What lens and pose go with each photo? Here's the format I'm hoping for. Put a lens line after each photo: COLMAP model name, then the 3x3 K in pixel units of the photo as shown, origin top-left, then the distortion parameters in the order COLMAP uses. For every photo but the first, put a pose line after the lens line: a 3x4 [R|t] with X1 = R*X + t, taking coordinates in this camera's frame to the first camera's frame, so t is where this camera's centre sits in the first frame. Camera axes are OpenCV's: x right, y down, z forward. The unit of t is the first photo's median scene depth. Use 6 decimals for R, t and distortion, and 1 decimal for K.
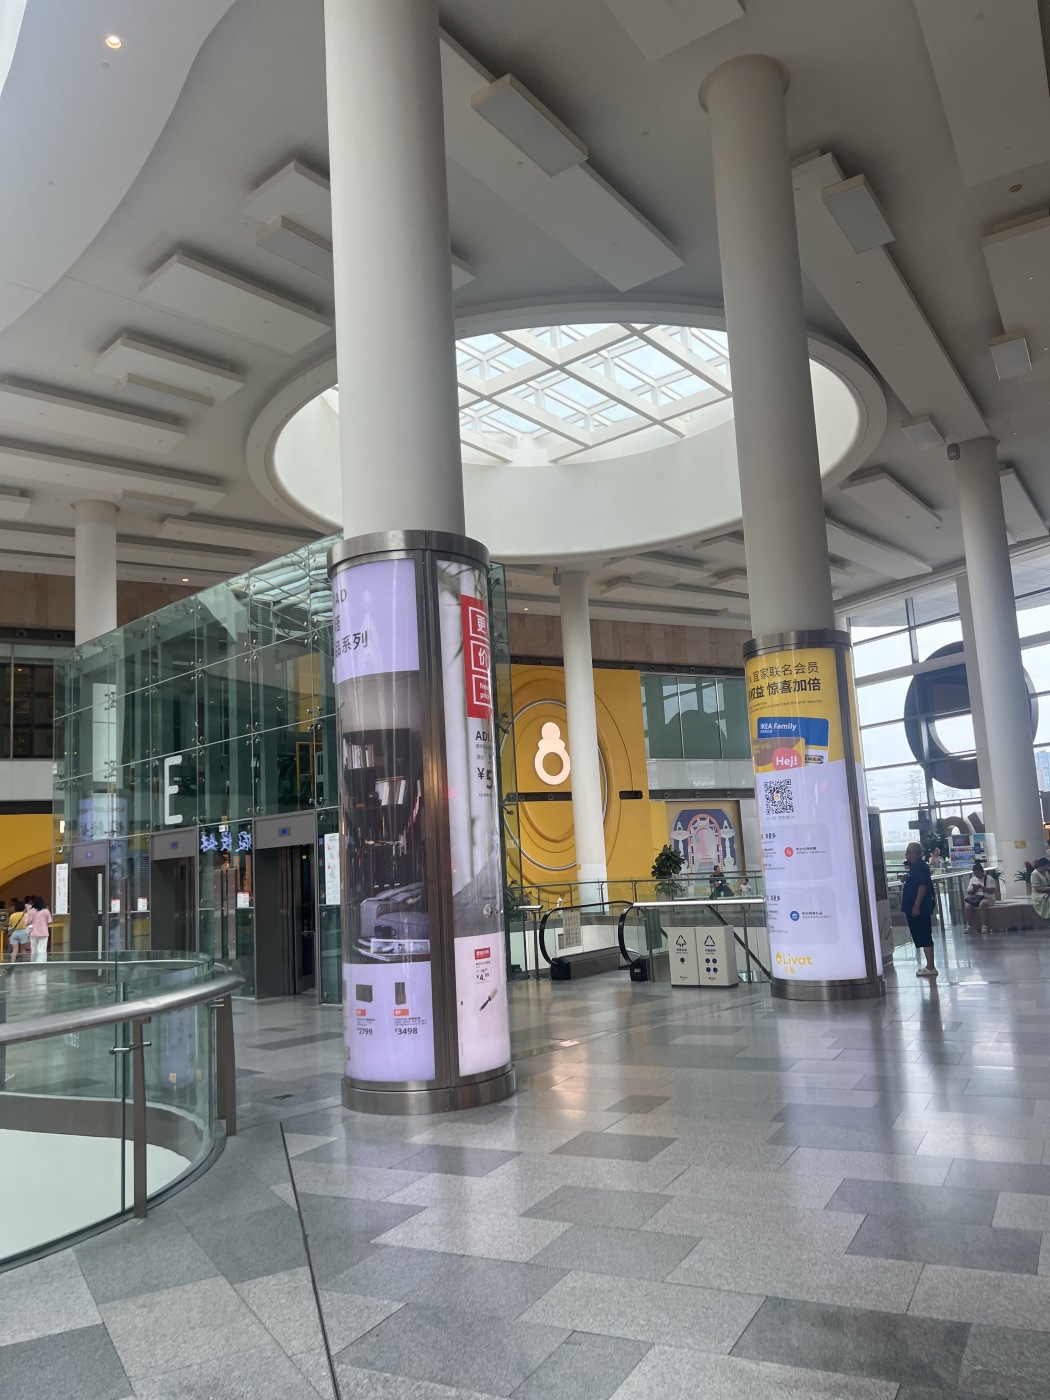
lens RADIAL K [[1060.1, 0, 525.0], [0, 1060.1, 700.0], [0, 0, 1]] dist [0.025516, -0.014608]
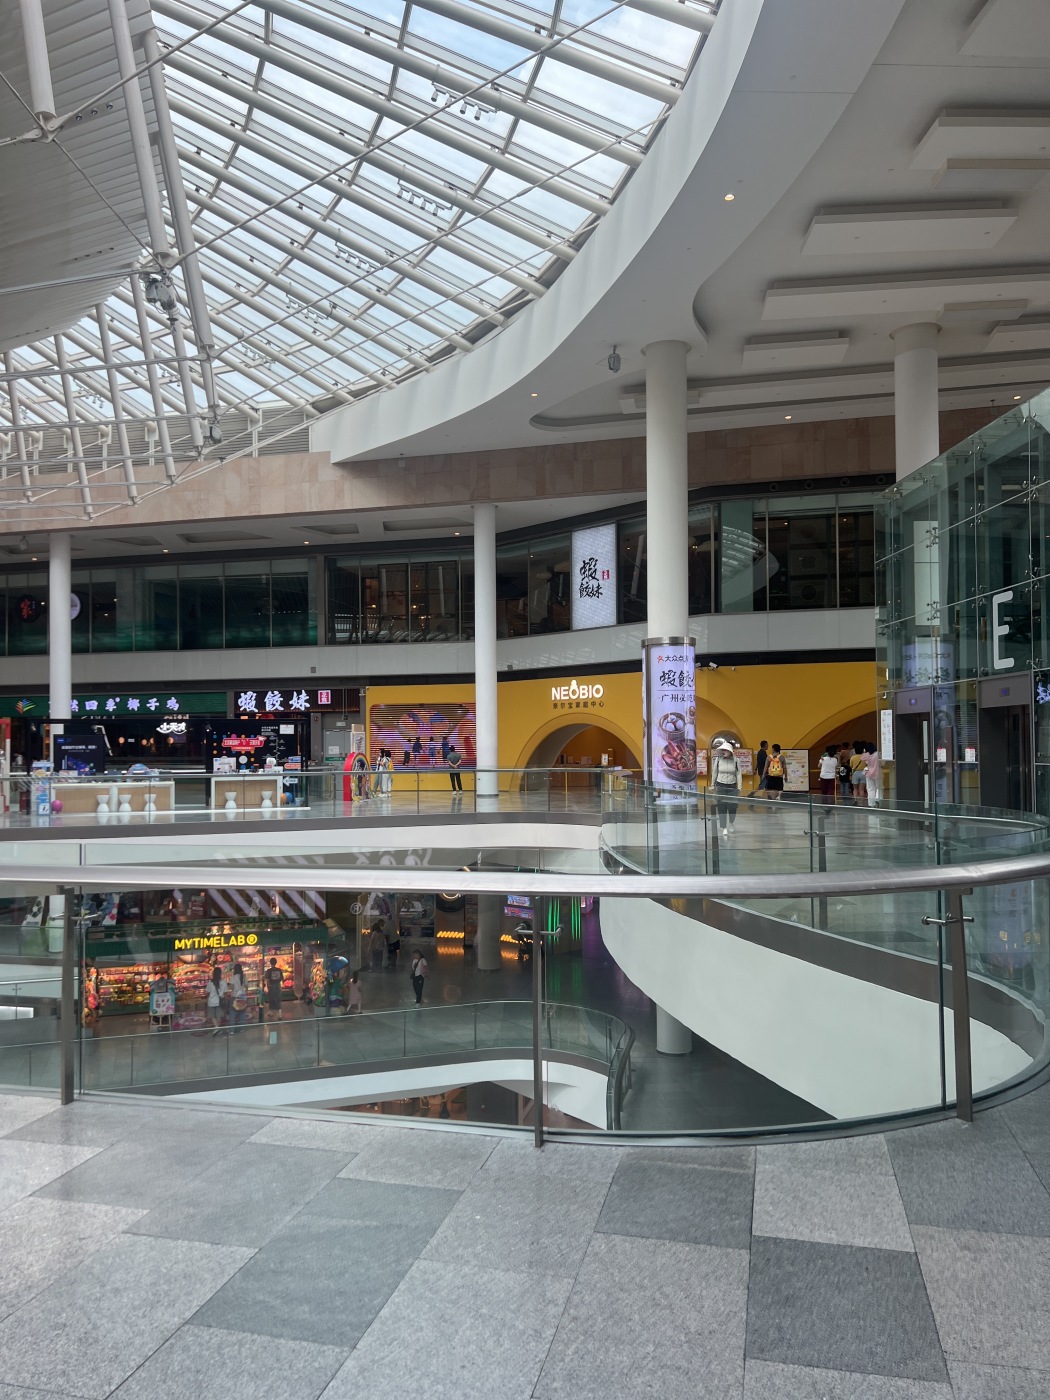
lens RADIAL K [[1063.2, 0, 521.5], [0, 1063.2, 717.7], [0, 0, 1]] dist [0.045337, -0.074143]
pose [[0.736952, 0.035673, -0.675004, -0.019050], [0.068028, 0.989622, 0.126571, 0.014534], [0.672514, -0.139196, 0.726877, 0.061225]]
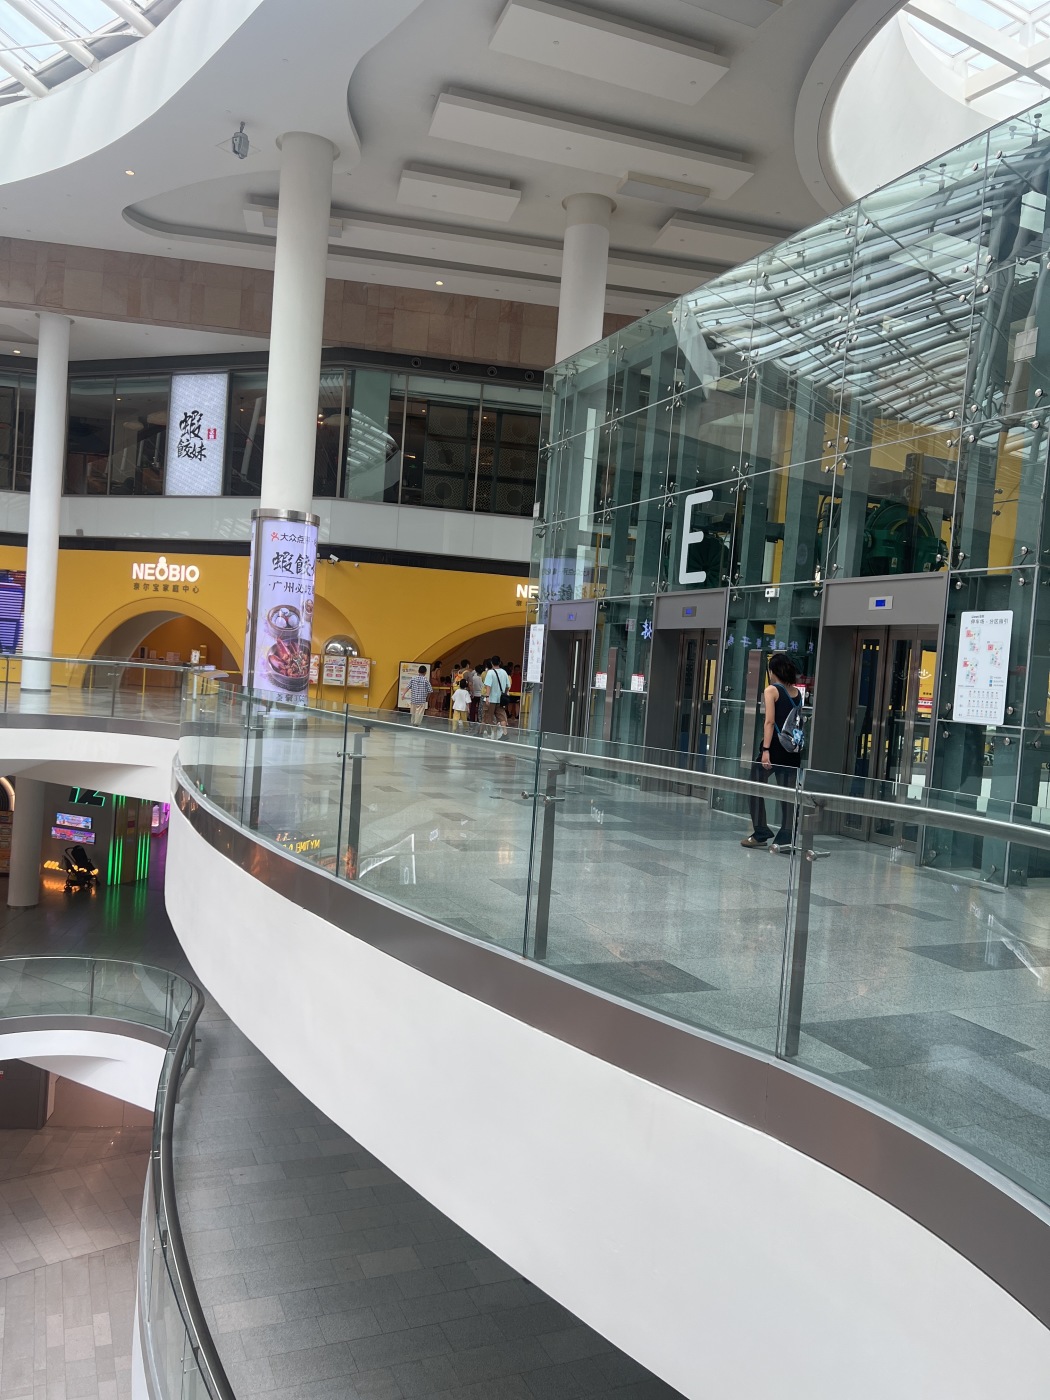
lens RADIAL K [[1063.2, 0, 521.5], [0, 1063.2, 717.7], [0, 0, 1]] dist [0.045337, -0.074143]
pose [[0.923547, 0.143188, -0.355749, -0.142536], [-0.070400, 0.975216, 0.209758, 0.053059], [0.376967, -0.168676, 0.910738, 0.225128]]
